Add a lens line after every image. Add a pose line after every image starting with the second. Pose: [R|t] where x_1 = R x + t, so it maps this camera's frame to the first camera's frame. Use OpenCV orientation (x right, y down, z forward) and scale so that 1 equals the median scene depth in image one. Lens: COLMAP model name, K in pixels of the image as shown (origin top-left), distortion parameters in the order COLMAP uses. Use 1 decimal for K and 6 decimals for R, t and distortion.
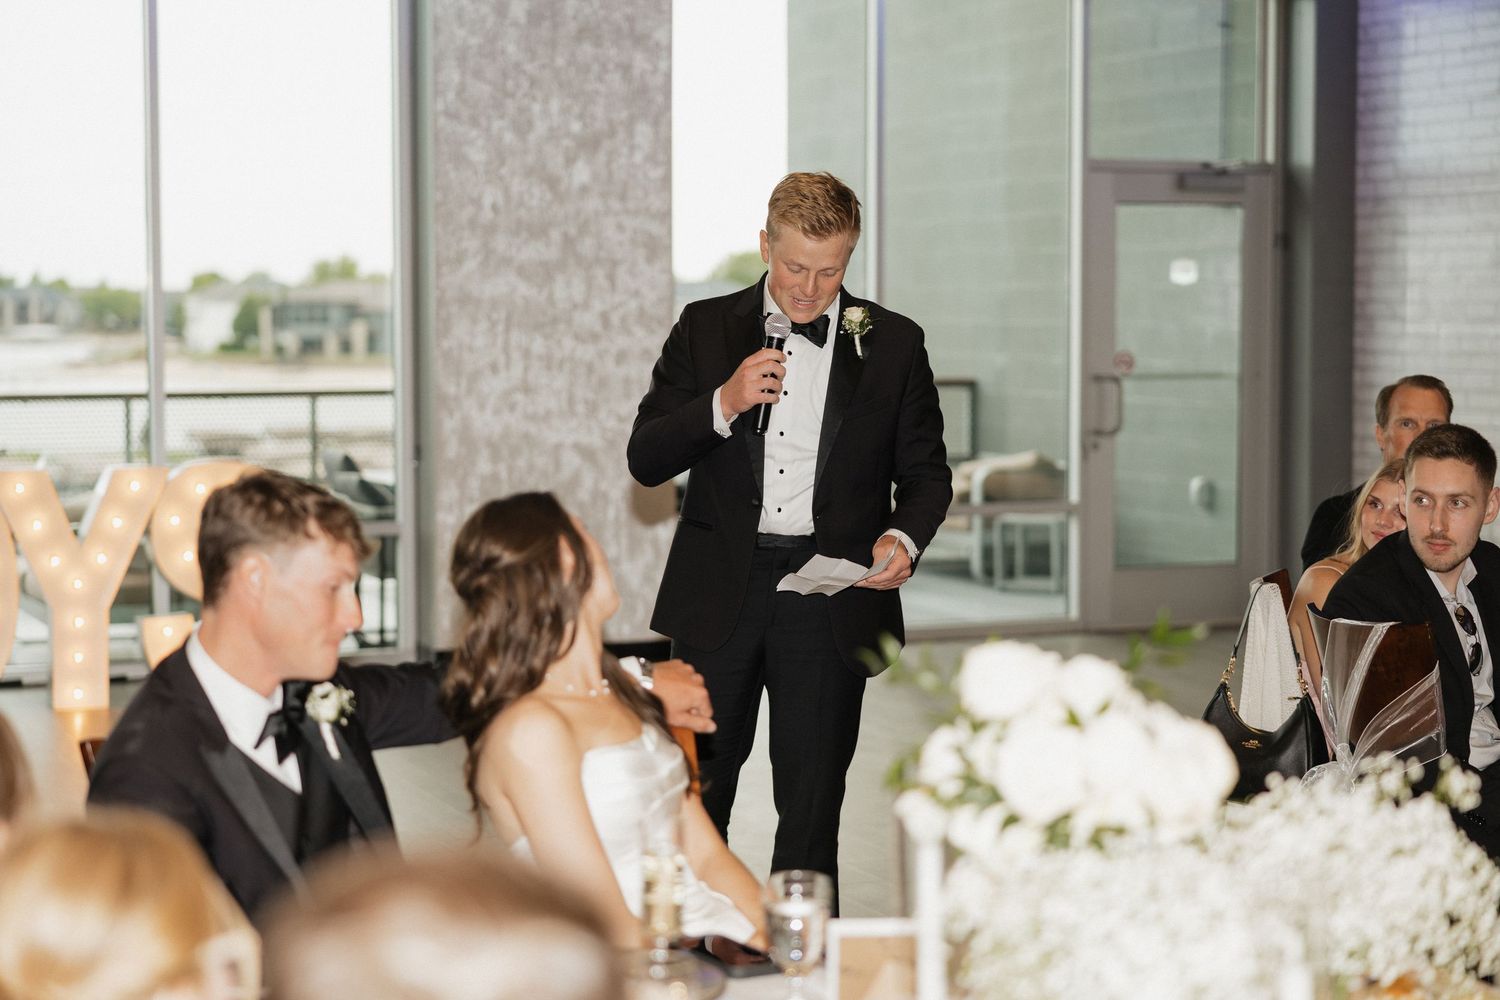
lens RADIAL K [[2888.4, 0, 750.0], [0, 2888.4, 500.0], [0, 0, 1]] dist [0.002159, -0.036271]
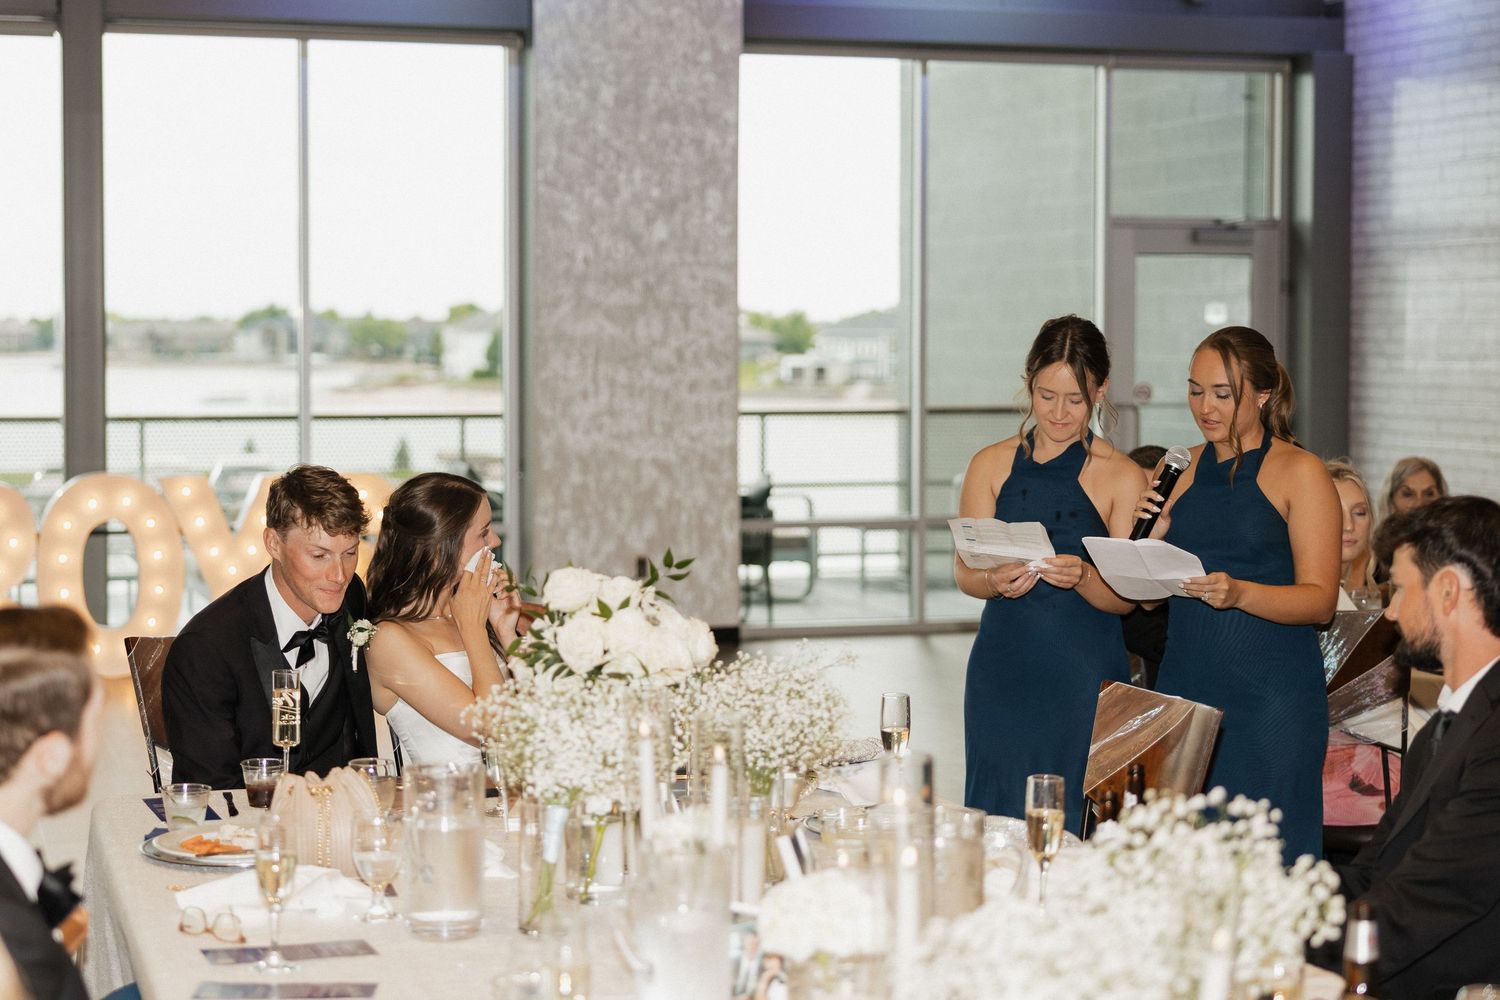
lens RADIAL K [[2772.6, 0, 655.5], [0, 2772.6, 497.3], [0, 0, 1]] dist [-0.057029, 0.234826]
pose [[0.992830, 0.009034, -0.119194, 0.076376], [-0.010089, 0.999915, -0.008250, 0.005581], [0.119109, 0.009394, 0.992837, -0.129763]]
